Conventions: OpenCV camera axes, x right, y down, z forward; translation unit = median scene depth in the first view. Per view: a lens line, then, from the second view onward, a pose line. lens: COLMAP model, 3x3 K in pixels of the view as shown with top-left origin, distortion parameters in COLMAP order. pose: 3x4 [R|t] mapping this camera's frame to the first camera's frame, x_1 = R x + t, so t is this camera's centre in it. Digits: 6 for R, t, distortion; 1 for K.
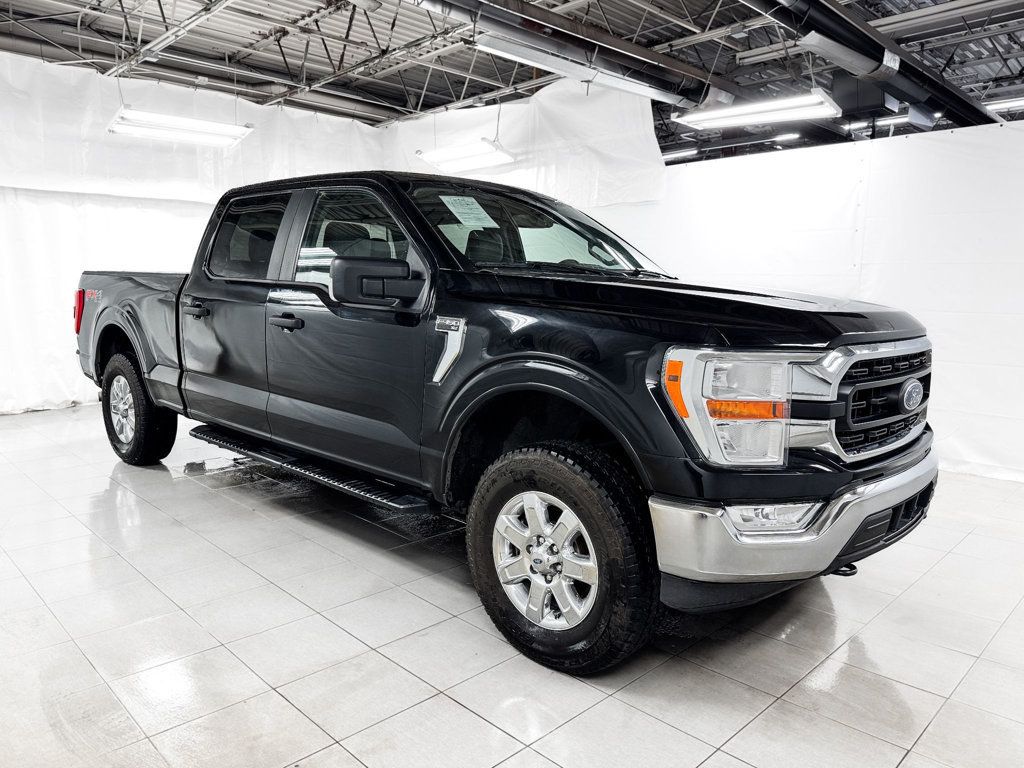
lens RADIAL K [[716.0, 0, 512.0], [0, 716.0, 384.0], [0, 0, 1]] dist [0.037177, -0.039717]
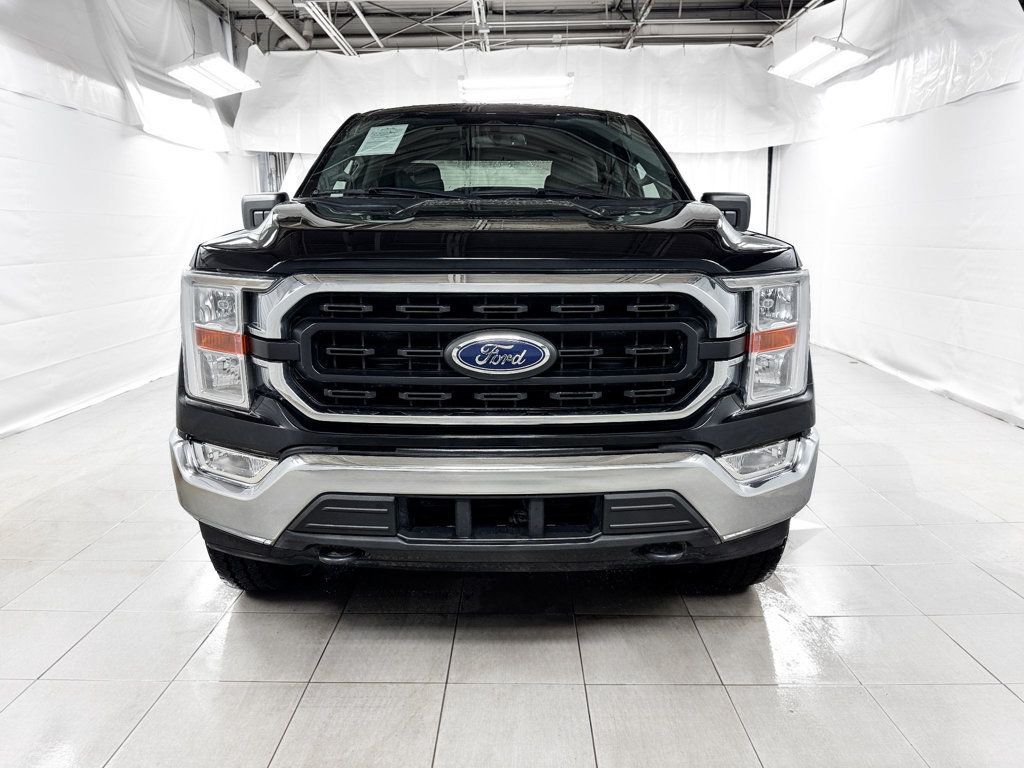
lens RADIAL K [[716.0, 0, 512.0], [0, 716.0, 384.0], [0, 0, 1]] dist [0.037177, -0.039717]
pose [[0.704956, 0.125968, -0.697975, 0.343990], [-0.078128, 0.991905, 0.100106, -0.008041], [0.704935, -0.016039, 0.709091, 0.175771]]
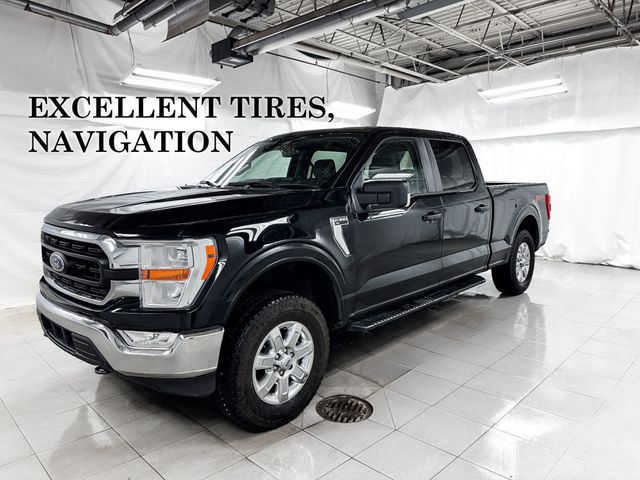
lens RADIAL K [[447.5, 0, 320.0], [0, 447.5, 240.0], [0, 0, 1]] dist [0.037177, -0.039717]
pose [[0.023114, 0.111868, -0.993454, 0.515210], [-0.128484, 0.985811, 0.108018, -0.069945], [0.991442, 0.125146, 0.037159, 0.504249]]
